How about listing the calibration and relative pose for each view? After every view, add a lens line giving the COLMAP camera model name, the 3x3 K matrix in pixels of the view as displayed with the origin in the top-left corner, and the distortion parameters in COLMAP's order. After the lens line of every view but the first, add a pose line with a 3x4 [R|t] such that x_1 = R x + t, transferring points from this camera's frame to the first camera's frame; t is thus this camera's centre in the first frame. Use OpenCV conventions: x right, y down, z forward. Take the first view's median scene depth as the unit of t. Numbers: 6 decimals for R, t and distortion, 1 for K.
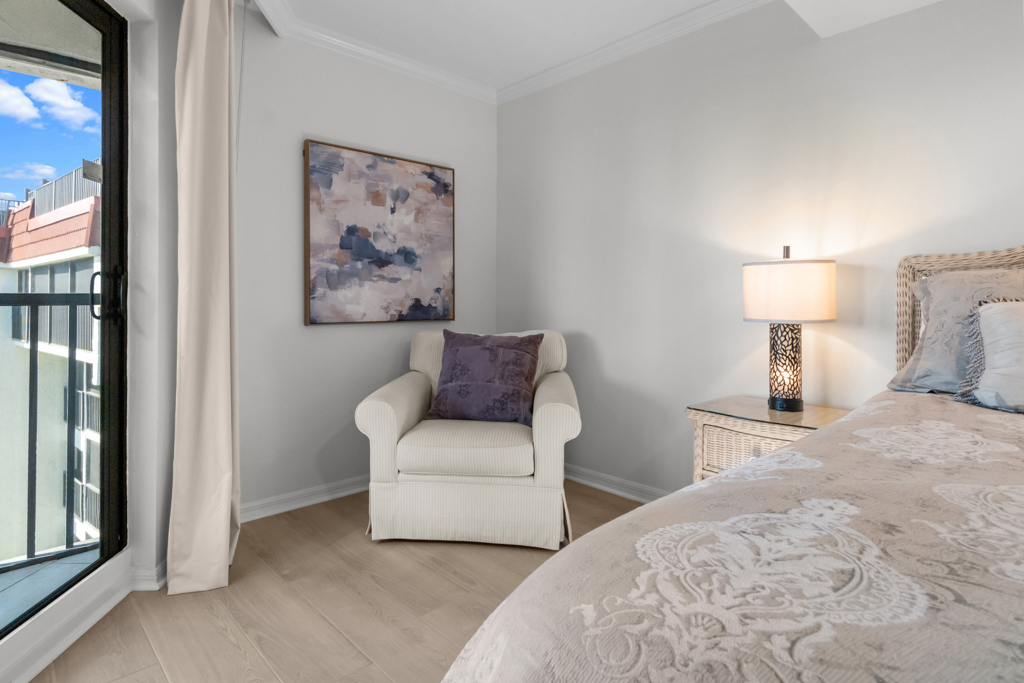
lens RADIAL K [[537.8, 0, 483.9], [0, 537.8, 299.4], [0, 0, 1]] dist [-0.000392, -0.000253]
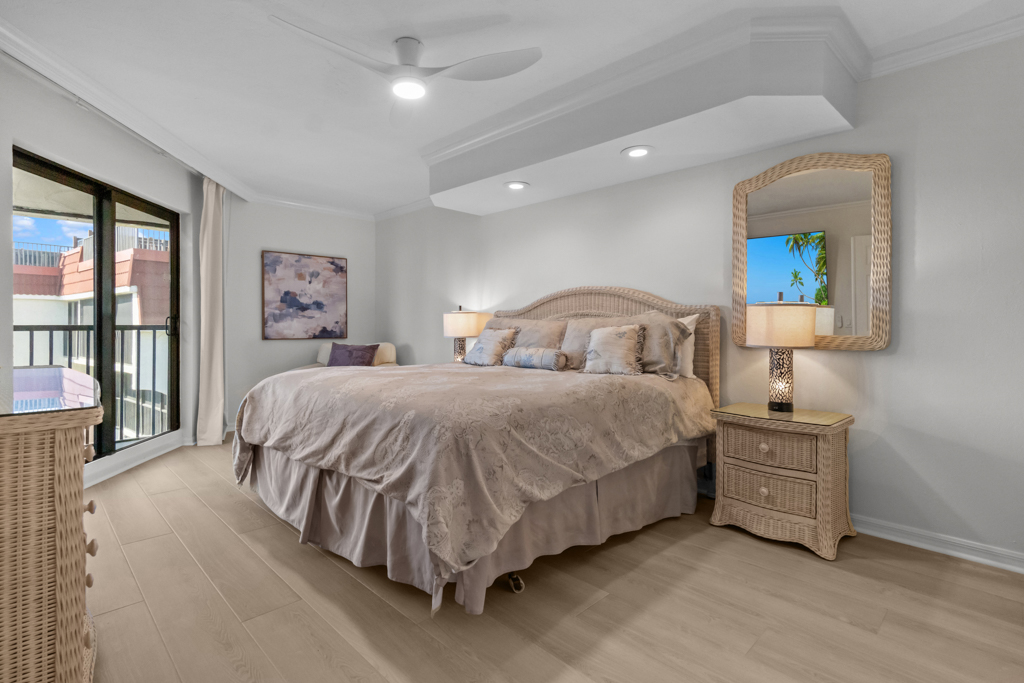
lens RADIAL K [[482.3, 0, 486.3], [0, 482.3, 329.7], [0, 0, 1]] dist [-0.001599, -0.000049]
pose [[0.999665, 0.002059, 0.025799, 0.440902], [-0.002301, 0.999954, 0.009320, -0.009482], [-0.025778, -0.009376, 0.999624, -0.803762]]
